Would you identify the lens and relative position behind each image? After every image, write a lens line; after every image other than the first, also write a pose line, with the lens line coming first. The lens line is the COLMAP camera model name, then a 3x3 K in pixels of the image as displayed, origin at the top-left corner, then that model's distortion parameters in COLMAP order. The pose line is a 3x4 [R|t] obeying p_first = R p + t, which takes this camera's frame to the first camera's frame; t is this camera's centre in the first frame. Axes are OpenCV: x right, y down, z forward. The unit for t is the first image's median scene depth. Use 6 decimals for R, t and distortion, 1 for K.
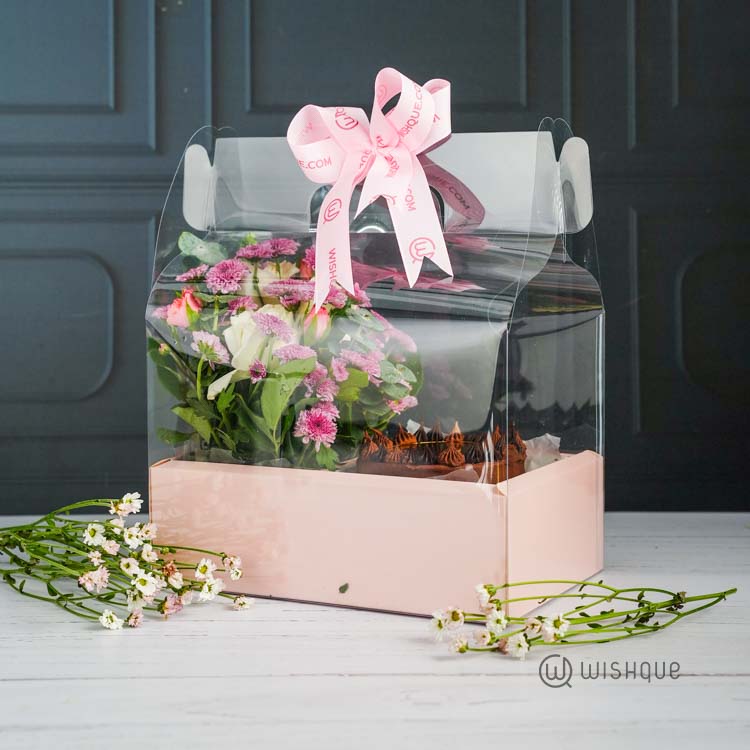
lens RADIAL K [[969.1, 0, 375.0], [0, 969.1, 375.0], [0, 0, 1]] dist [-0.005591, 0.338653]
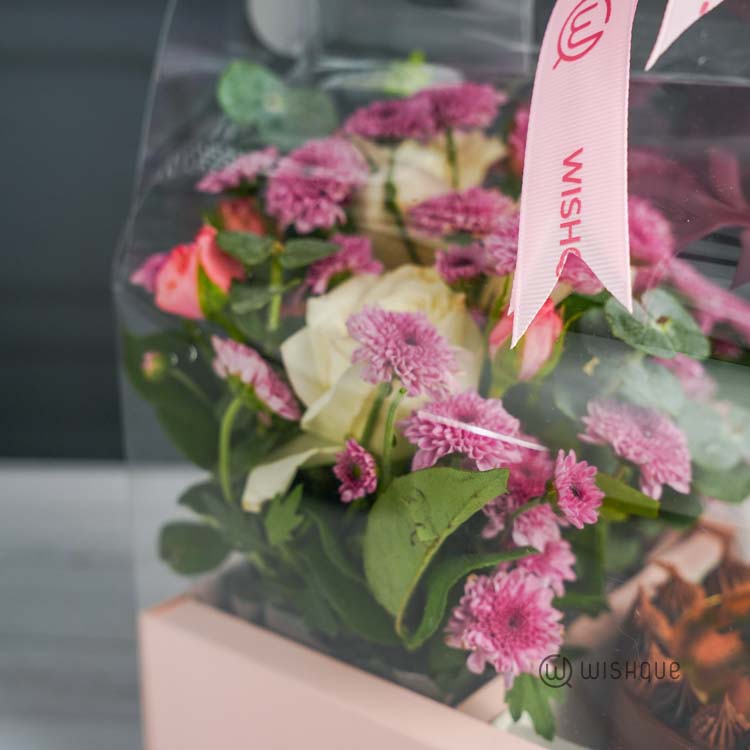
lens RADIAL K [[1277.3, 0, 415.2], [0, 1277.3, 375.6], [0, 0, 1]] dist [0.040886, 0.056917]
pose [[0.981957, 0.061962, -0.178667, -0.012902], [-0.036307, 0.988993, 0.143437, -0.107394], [0.185588, -0.134362, 0.973398, 0.511457]]
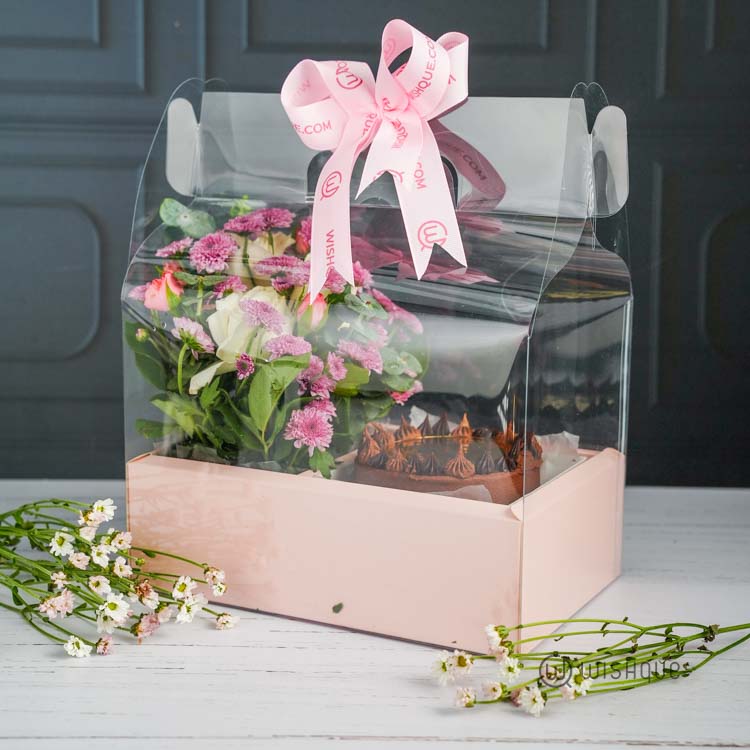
lens RADIAL K [[969.1, 0, 375.0], [0, 969.1, 375.0], [0, 0, 1]] dist [-0.005591, 0.338653]
pose [[0.999847, 0.017360, -0.002224, 0.000805], [-0.017160, 0.997359, 0.070569, -0.058460], [0.003443, -0.070520, 0.997504, 0.106300]]
